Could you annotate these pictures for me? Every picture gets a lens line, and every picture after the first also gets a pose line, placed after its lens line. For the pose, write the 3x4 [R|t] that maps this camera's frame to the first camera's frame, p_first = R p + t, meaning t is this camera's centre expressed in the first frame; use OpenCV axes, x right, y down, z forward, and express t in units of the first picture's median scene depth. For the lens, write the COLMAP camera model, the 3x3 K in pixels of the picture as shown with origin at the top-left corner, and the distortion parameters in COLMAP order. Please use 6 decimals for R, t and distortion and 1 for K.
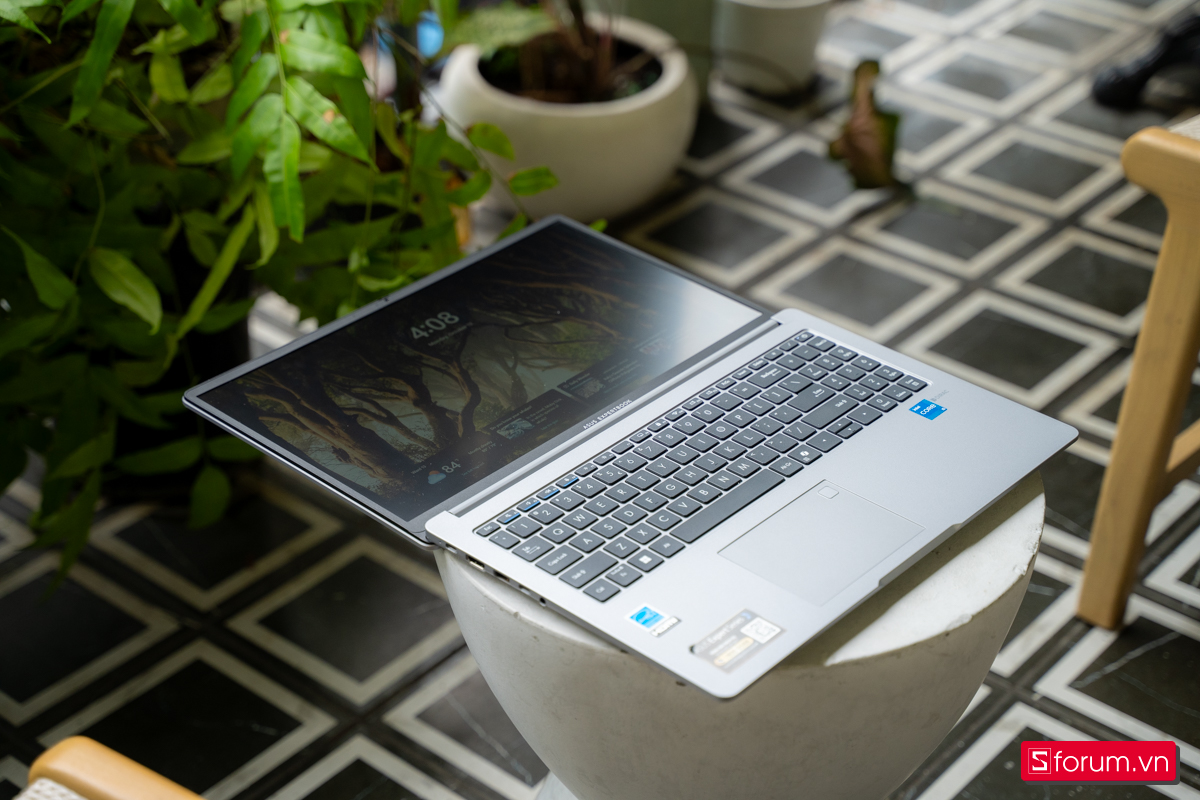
lens RADIAL K [[2064.0, 0, 603.3], [0, 2064.0, 400.3], [0, 0, 1]] dist [0.234149, 0.000000]
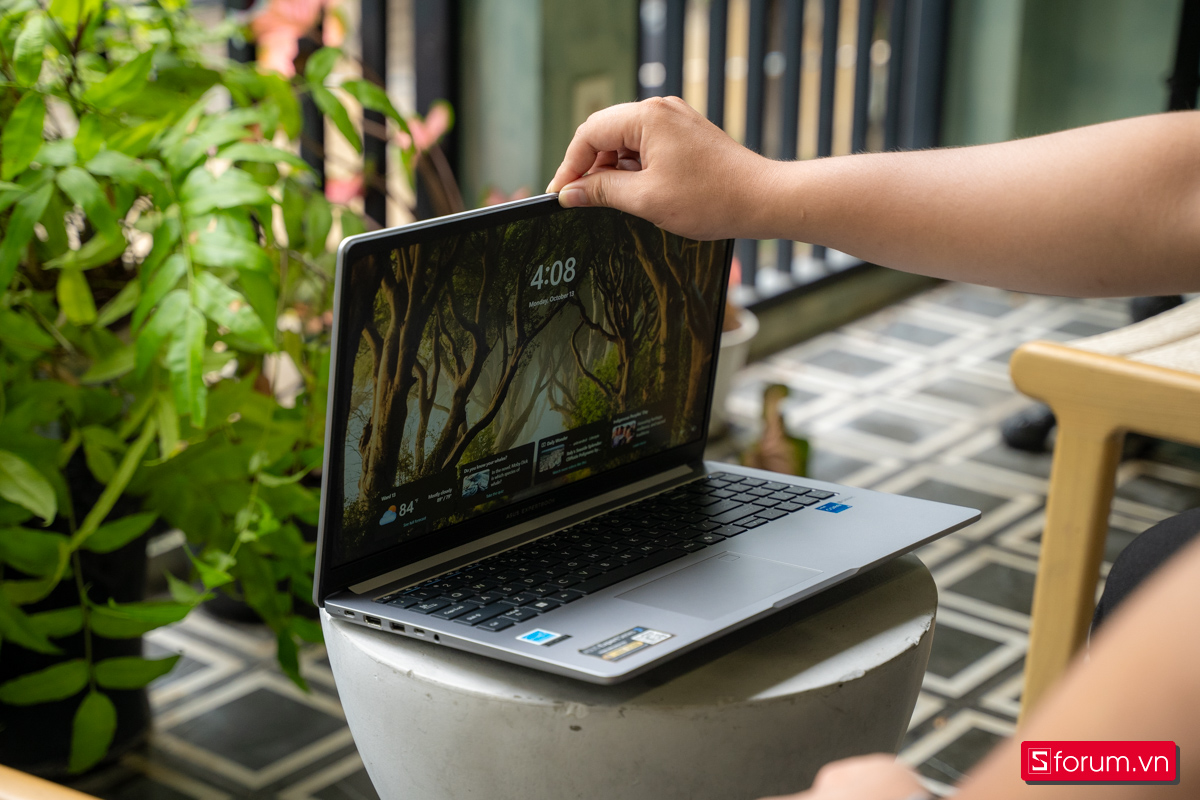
lens RADIAL K [[2208.0, 0, 598.2], [0, 2208.0, 399.9], [0, 0, 1]] dist [0.204937, 0.000000]
pose [[0.999437, -0.000012, 0.033543, 0.008702], [0.008176, 0.969923, -0.243275, 0.161896], [-0.032531, 0.243412, 0.969377, -0.044188]]
